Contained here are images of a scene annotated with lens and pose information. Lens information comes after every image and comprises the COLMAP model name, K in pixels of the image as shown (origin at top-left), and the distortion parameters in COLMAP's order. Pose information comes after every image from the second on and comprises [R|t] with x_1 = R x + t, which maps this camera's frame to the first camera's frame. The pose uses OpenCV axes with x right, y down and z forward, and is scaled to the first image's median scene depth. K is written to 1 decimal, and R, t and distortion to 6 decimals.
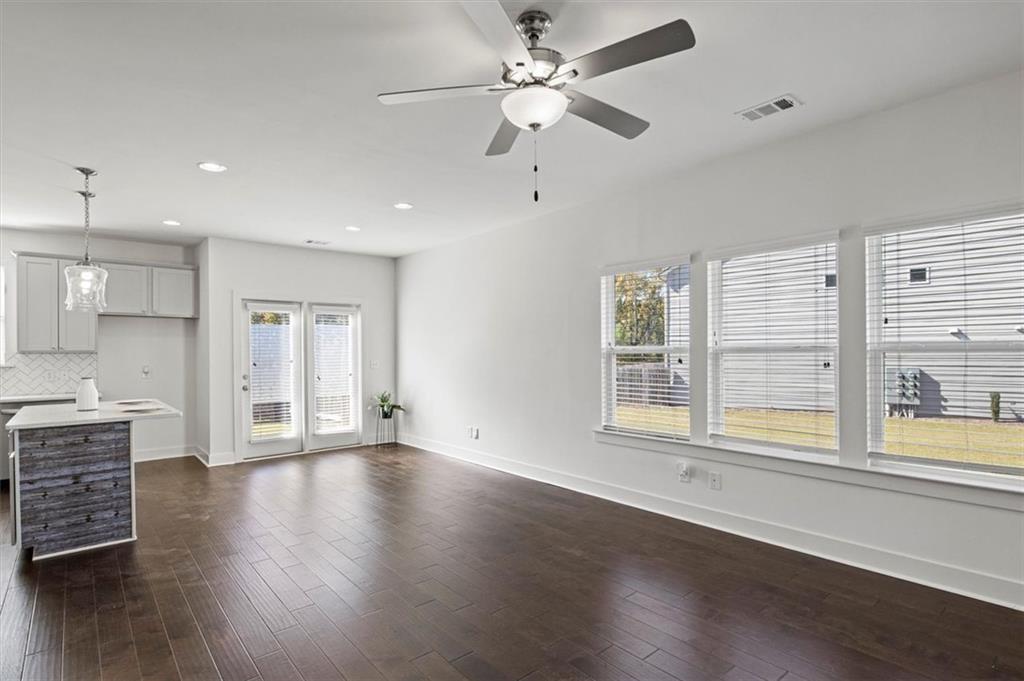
lens RADIAL K [[507.5, 0, 509.5], [0, 507.5, 348.0], [0, 0, 1]] dist [-0.013089, -0.000897]
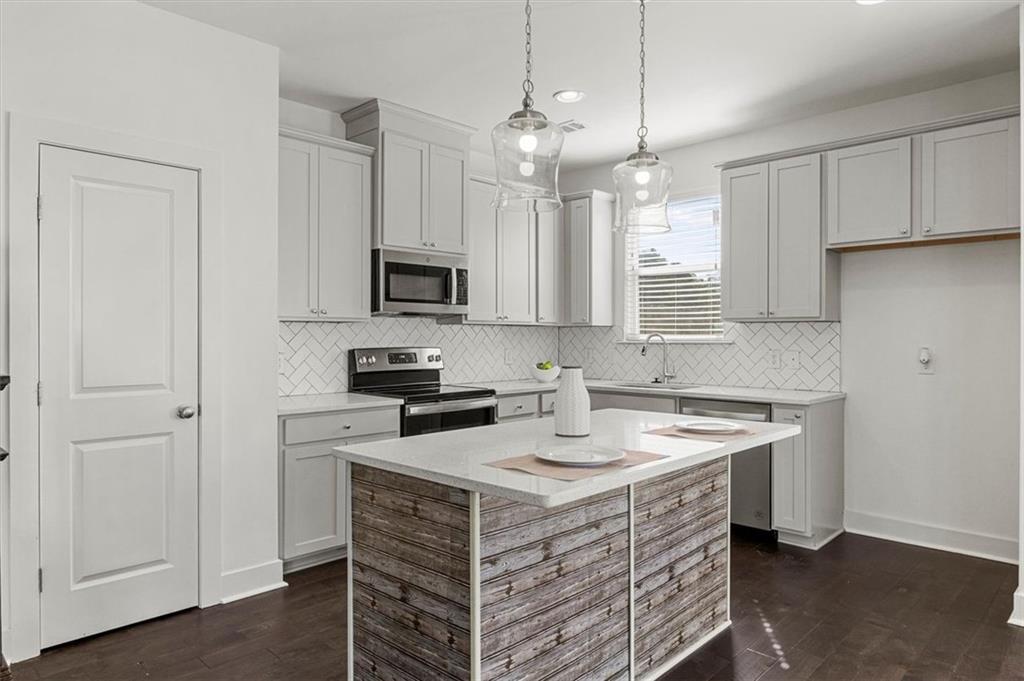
lens RADIAL K [[648.4, 0, 518.5], [0, 648.4, 333.7], [0, 0, 1]] dist [-0.009592, -0.000008]
pose [[0.097905, 0.006091, -0.995177, -0.165448], [0.006959, 0.999953, 0.006805, 0.016708], [0.995171, -0.007591, 0.097858, 0.612401]]
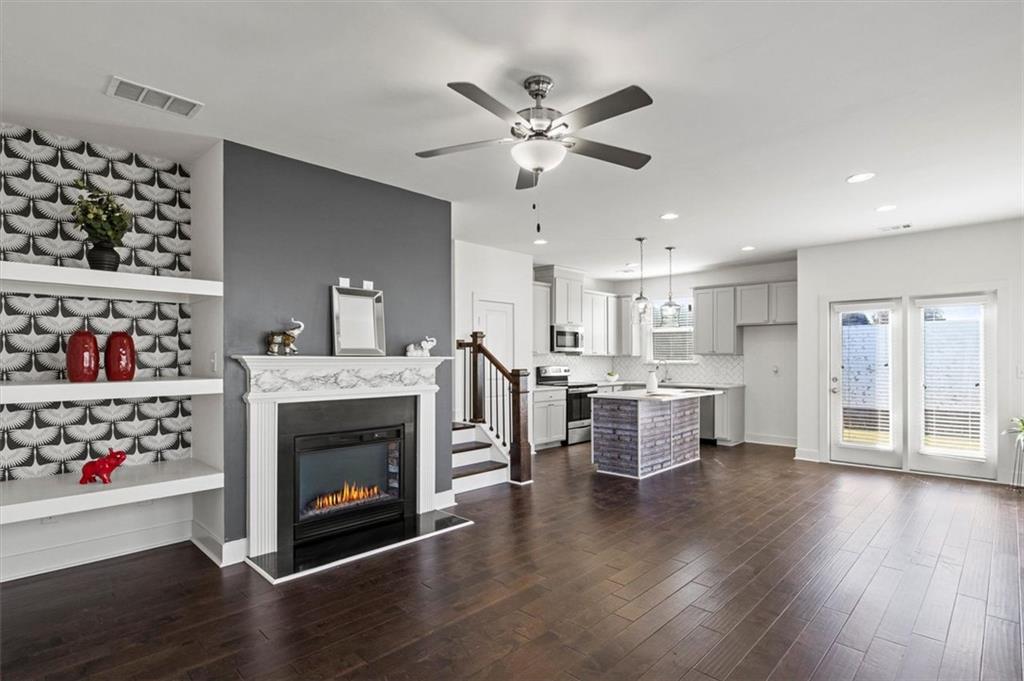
lens RADIAL K [[507.5, 0, 523.1], [0, 507.5, 356.5], [0, 0, 1]] dist [-0.013089, -0.000897]
pose [[0.100969, 0.006944, -0.994865, 0.454378], [0.007701, 0.999940, 0.007761, -0.001010], [0.994860, -0.008445, 0.100910, 0.311249]]
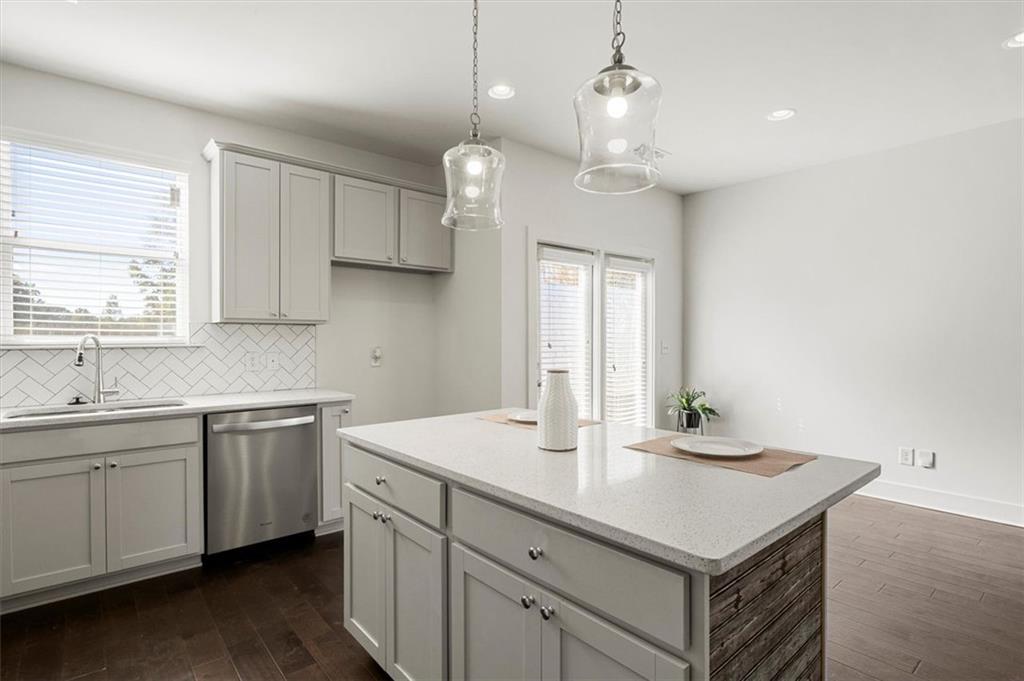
lens RADIAL K [[558.8, 0, 514.6], [0, 558.8, 337.4], [0, 0, 1]] dist [0.006387, 0.000295]
pose [[0.999711, 0.010115, 0.021788, -0.619336], [-0.010320, 0.999904, 0.009299, 0.017126], [-0.021692, -0.009522, 0.999719, 0.331564]]
